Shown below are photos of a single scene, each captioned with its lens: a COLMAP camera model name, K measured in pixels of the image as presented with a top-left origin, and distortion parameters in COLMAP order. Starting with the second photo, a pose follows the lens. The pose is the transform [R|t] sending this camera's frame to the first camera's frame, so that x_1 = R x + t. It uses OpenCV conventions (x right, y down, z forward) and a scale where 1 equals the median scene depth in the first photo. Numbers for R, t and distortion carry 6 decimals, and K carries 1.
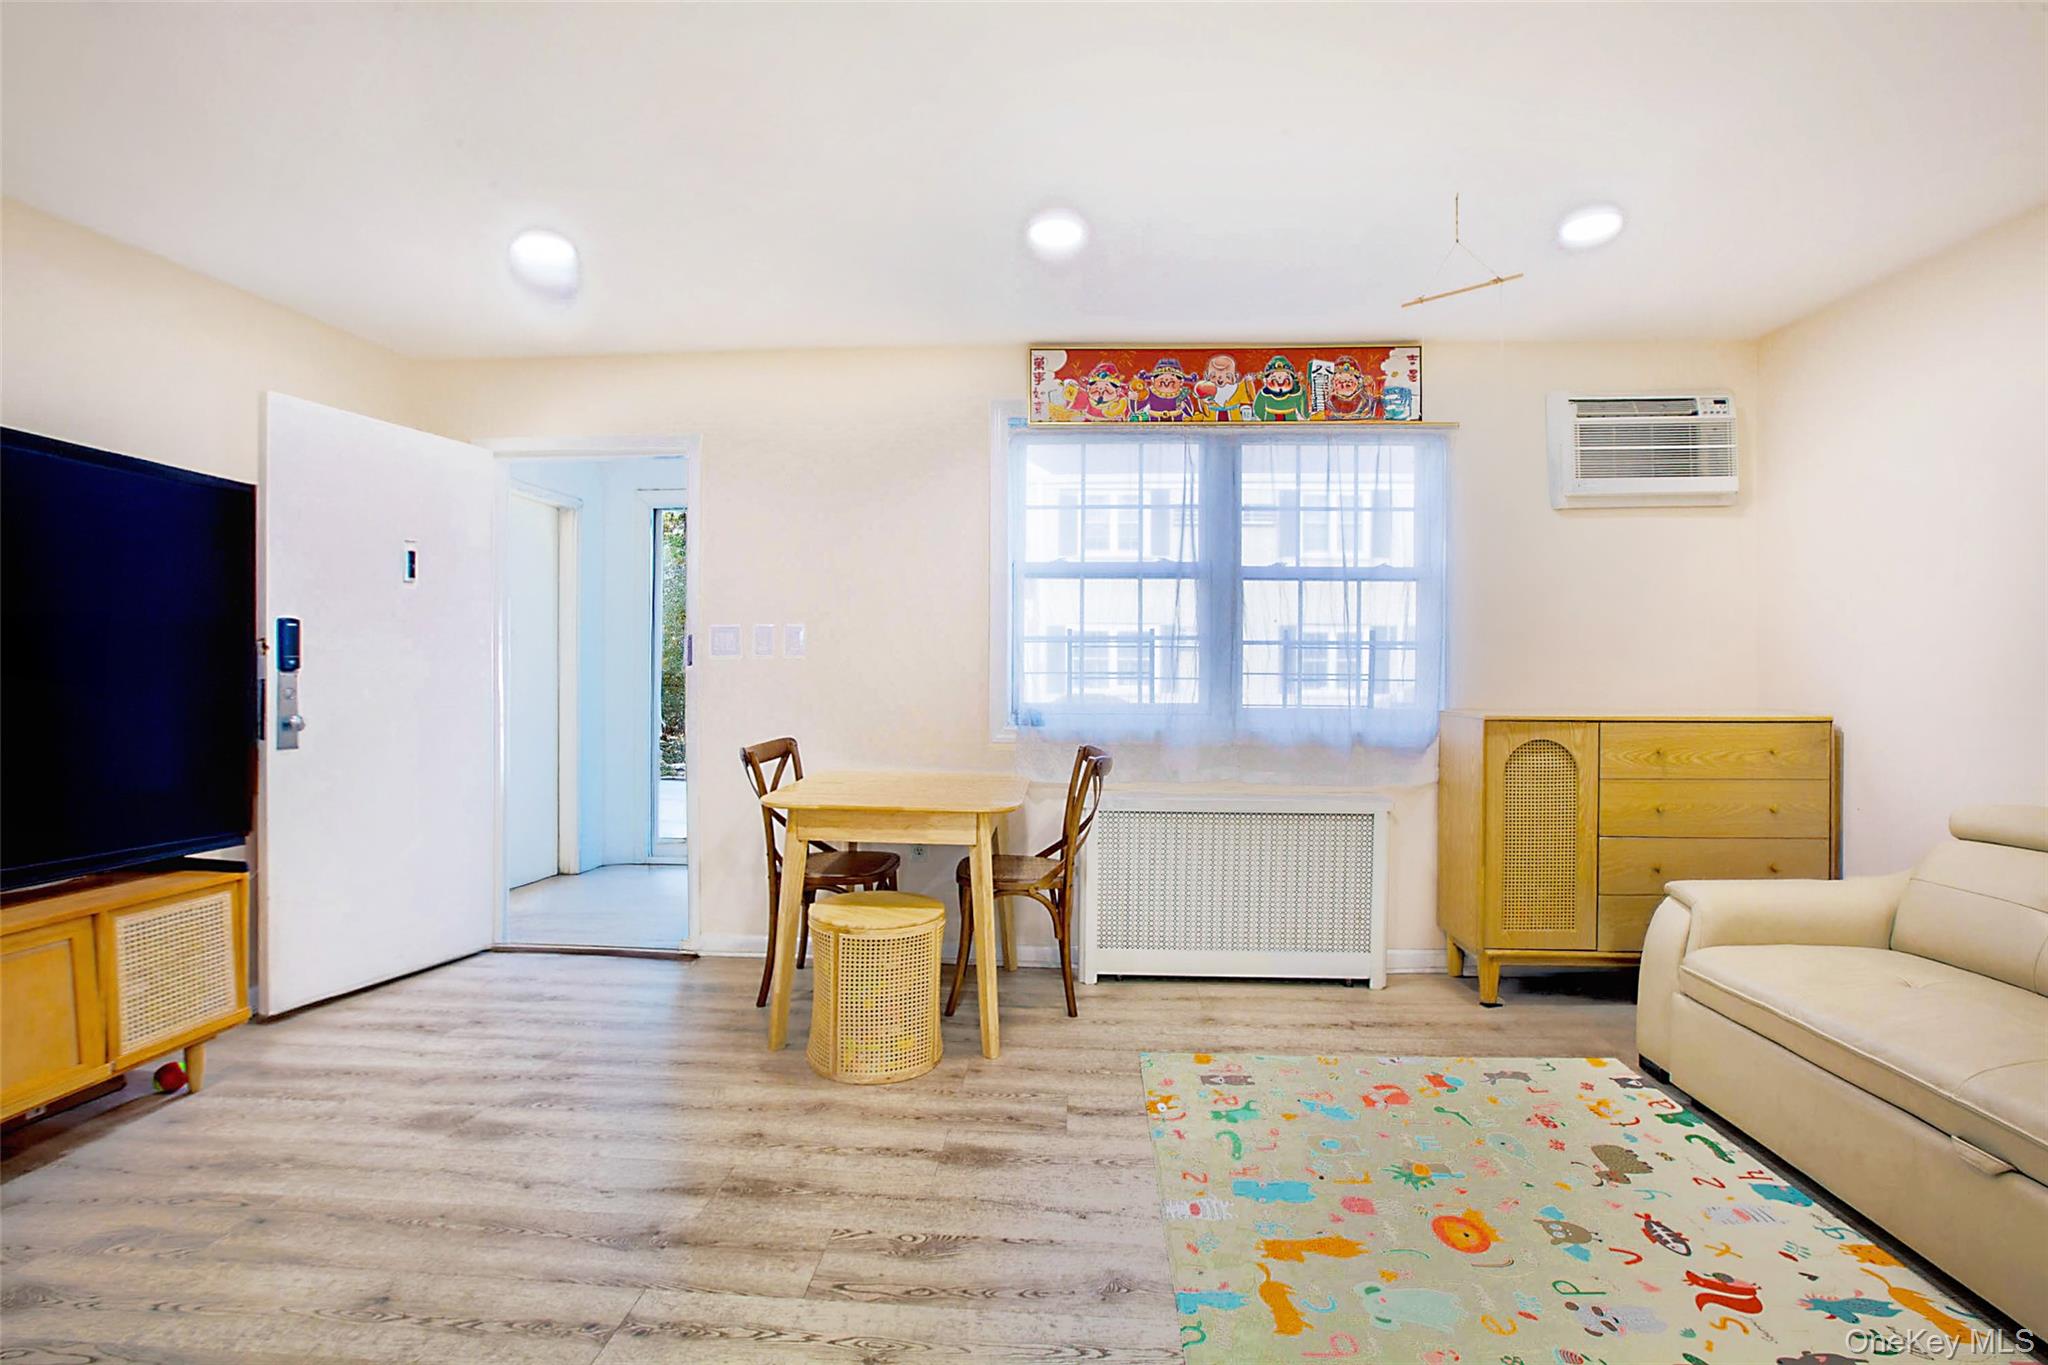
lens RADIAL K [[949.5, 0, 1024.2], [0, 949.5, 680.5], [0, 0, 1]] dist [-0.038356, 0.007621]
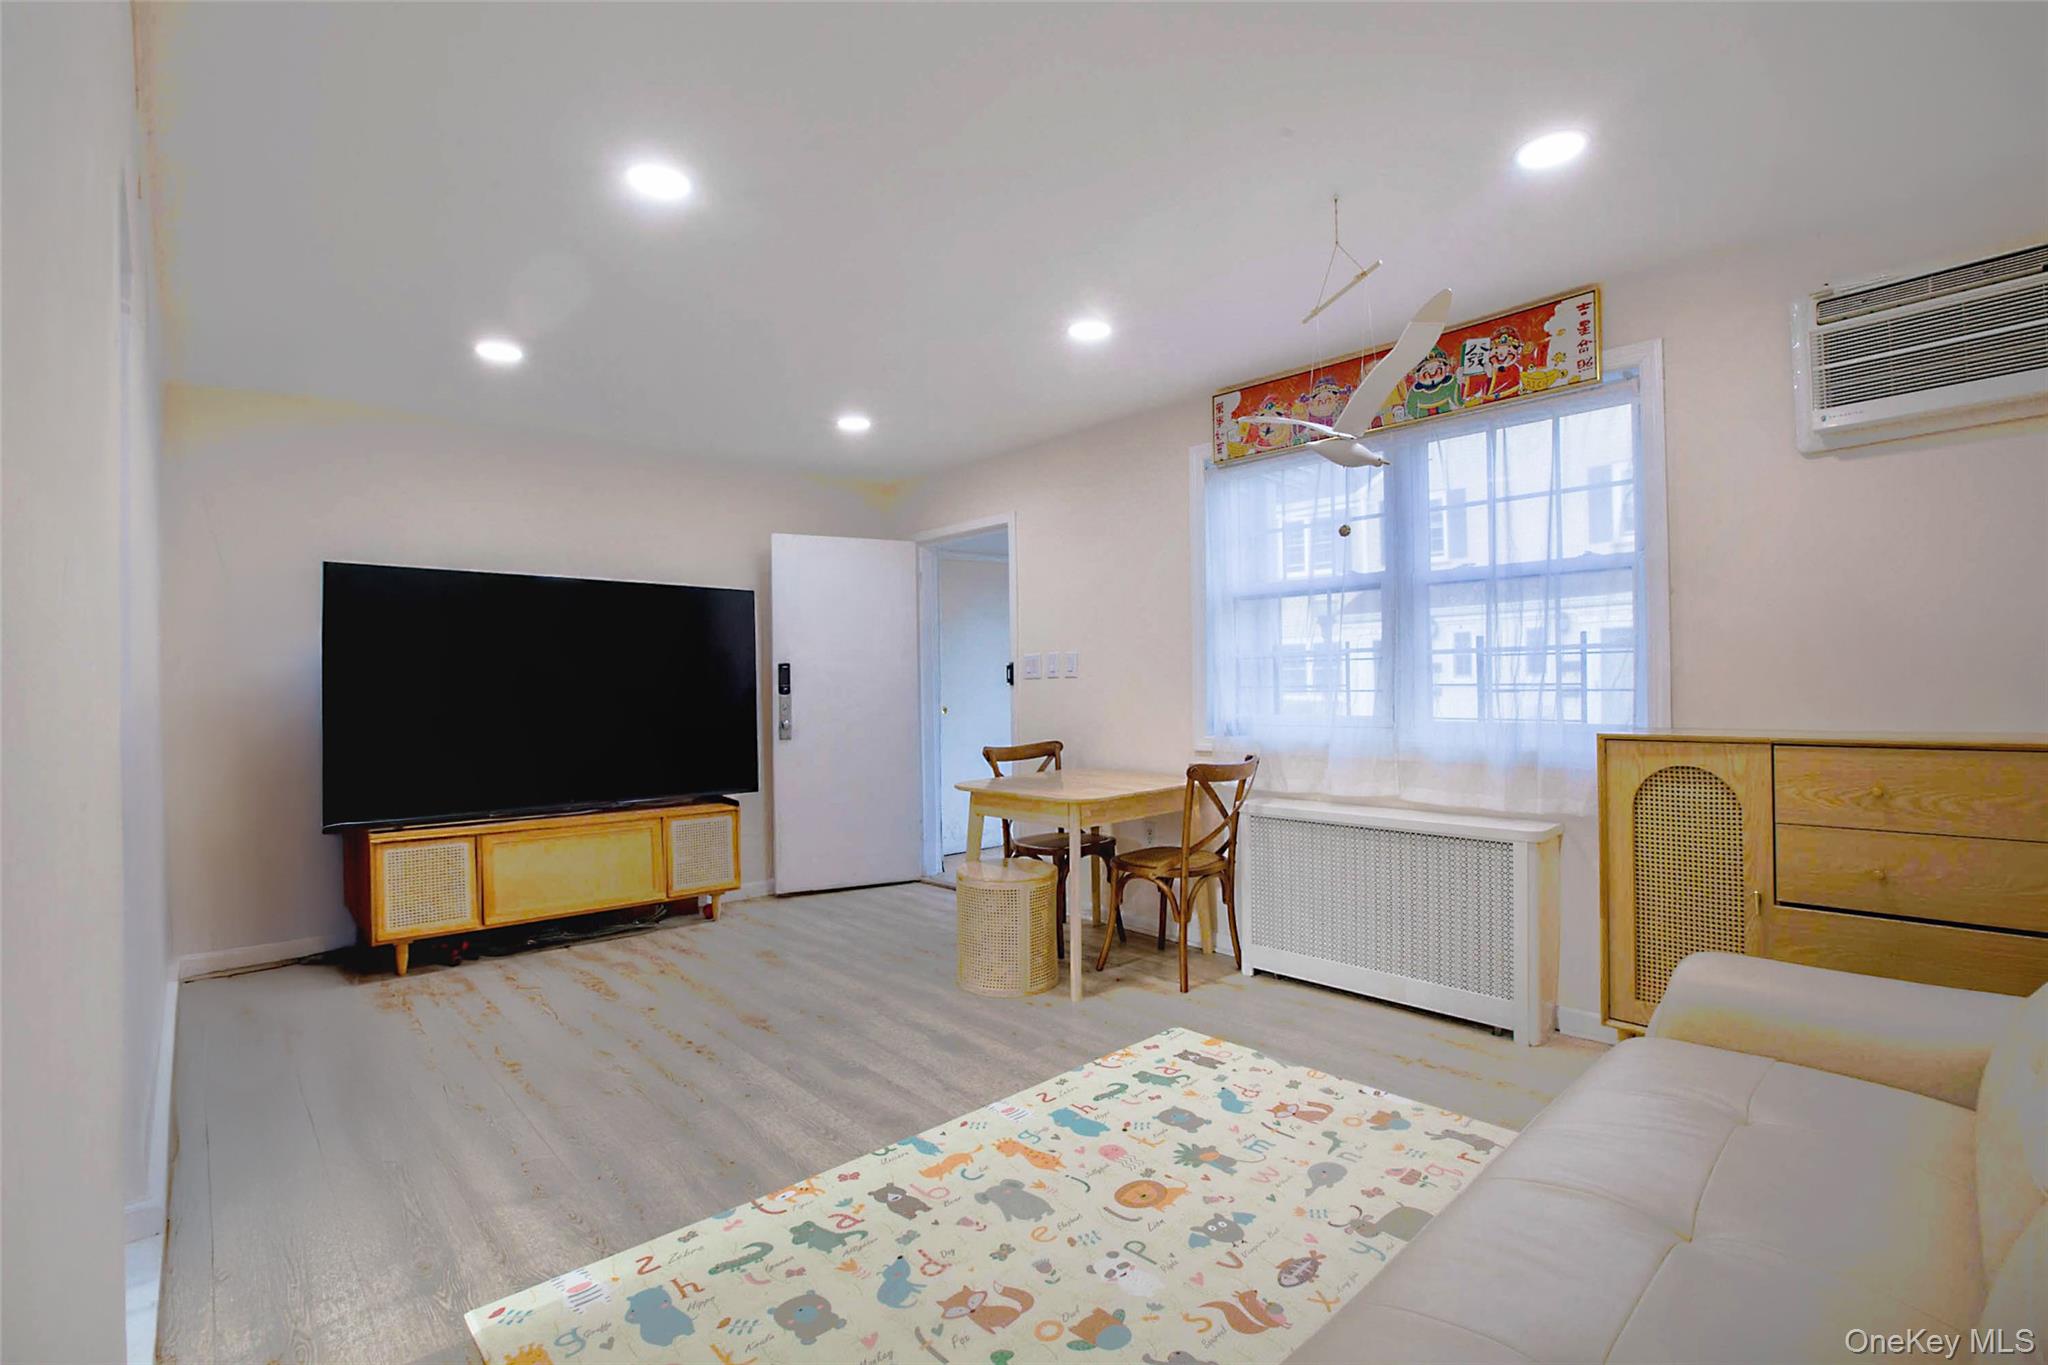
lens RADIAL K [[949.5, 0, 1016.8], [0, 949.5, 679.2], [0, 0, 1]] dist [-0.038356, 0.007621]
pose [[0.707822, -0.020217, -0.706101, 0.633941], [0.014516, 0.999796, -0.014075, -0.006157], [0.706241, -0.000287, 0.707971, 0.050718]]
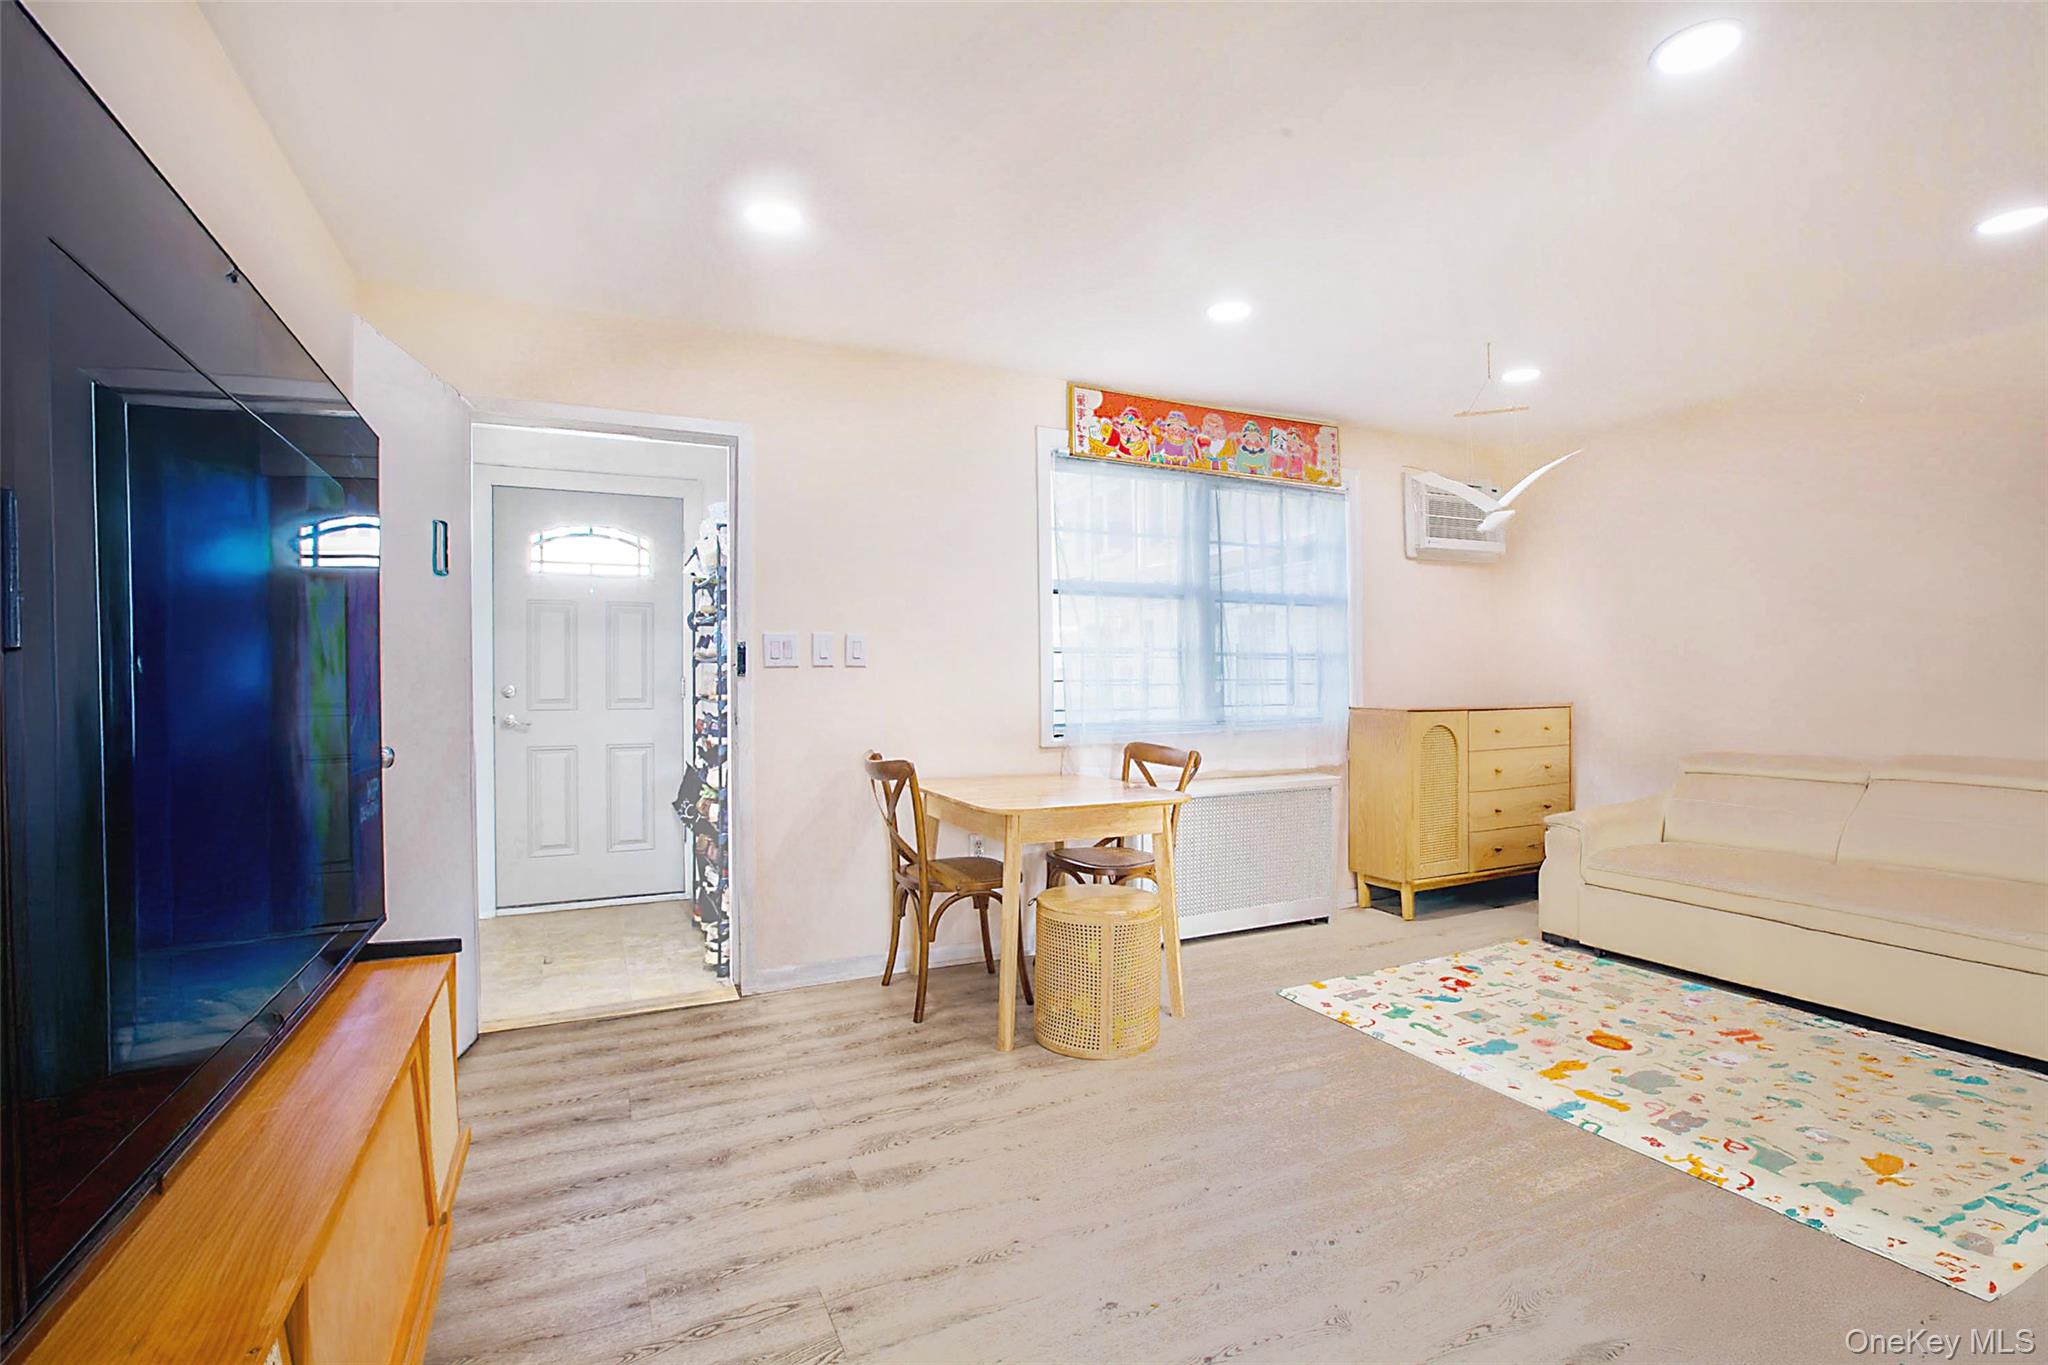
lens RADIAL K [[949.5, 0, 1038.6], [0, 949.5, 688.2], [0, 0, 1]] dist [-0.038356, 0.007621]
pose [[0.868683, -0.013914, 0.495173, -0.588262], [0.016587, 0.999862, -0.001002, 0.000649], [-0.495091, 0.009084, 0.868794, 0.071247]]
